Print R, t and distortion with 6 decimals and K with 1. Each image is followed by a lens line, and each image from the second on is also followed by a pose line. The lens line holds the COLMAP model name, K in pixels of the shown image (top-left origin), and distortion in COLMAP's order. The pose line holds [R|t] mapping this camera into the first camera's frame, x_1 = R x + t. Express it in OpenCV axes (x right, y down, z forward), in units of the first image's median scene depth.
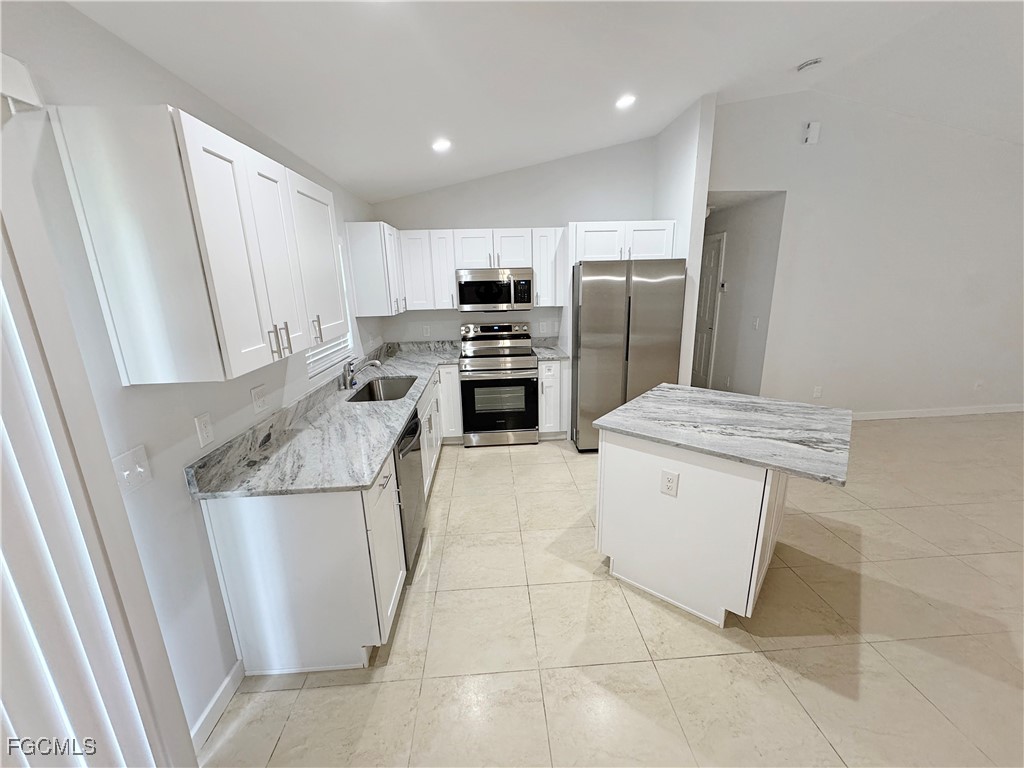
lens RADIAL K [[414.7, 0, 507.2], [0, 414.7, 382.2], [0, 0, 1]] dist [-0.000620, 0.000055]
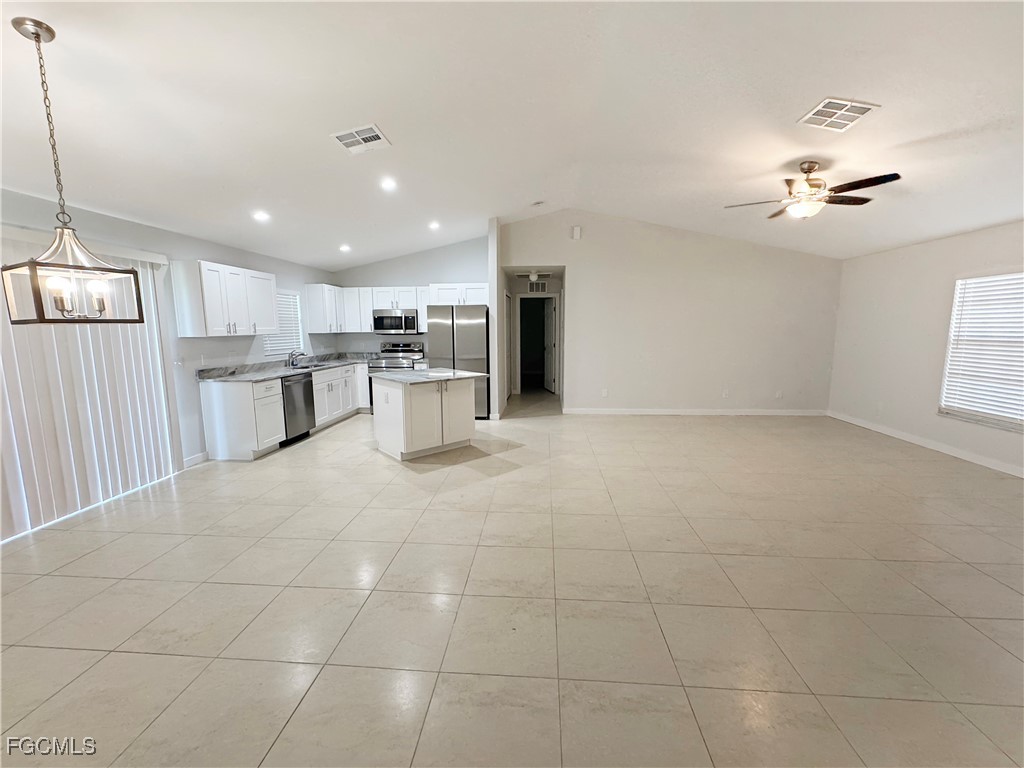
lens RADIAL K [[416.8, 0, 507.1], [0, 416.8, 379.2], [0, 0, 1]] dist [-0.001103, -0.000204]
pose [[0.988790, 0.036086, -0.144886, 1.073278], [-0.053181, 0.991836, -0.115903, 0.291128], [0.139520, 0.122308, 0.982637, -0.924261]]
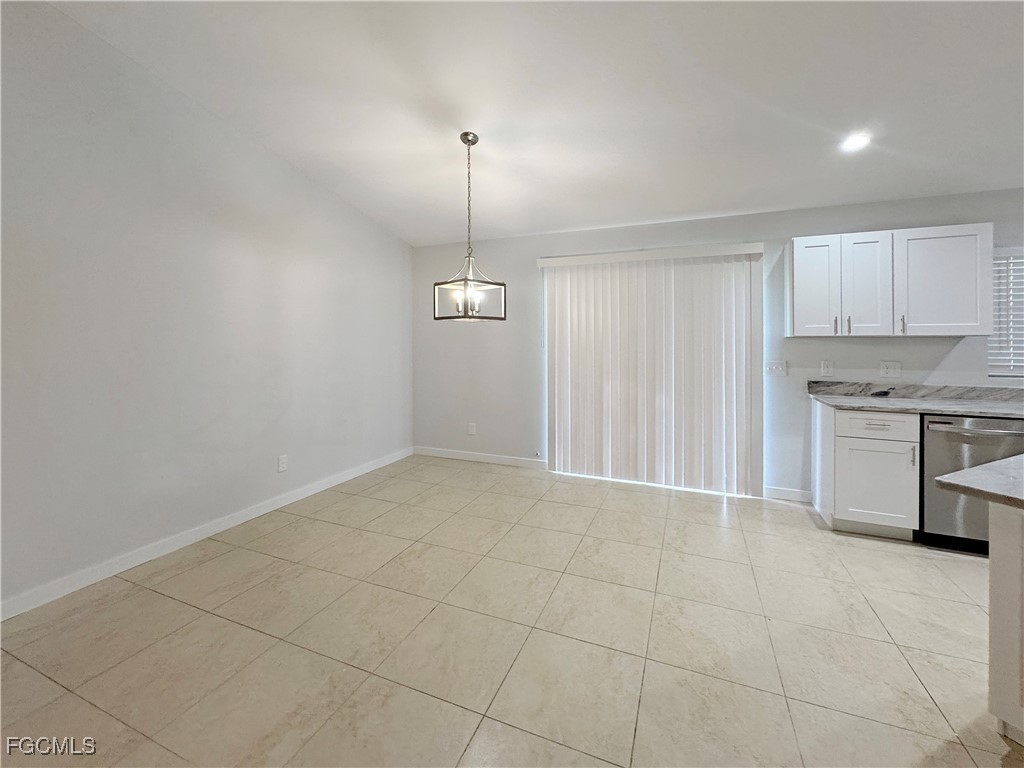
lens RADIAL K [[429.1, 0, 519.4], [0, 429.1, 343.0], [0, 0, 1]] dist [-0.003495, -0.000234]
pose [[-0.434045, 0.032538, -0.900303, 1.157878], [-0.210801, 0.967936, 0.136612, 0.014822], [0.875881, 0.249080, -0.413269, 0.319981]]
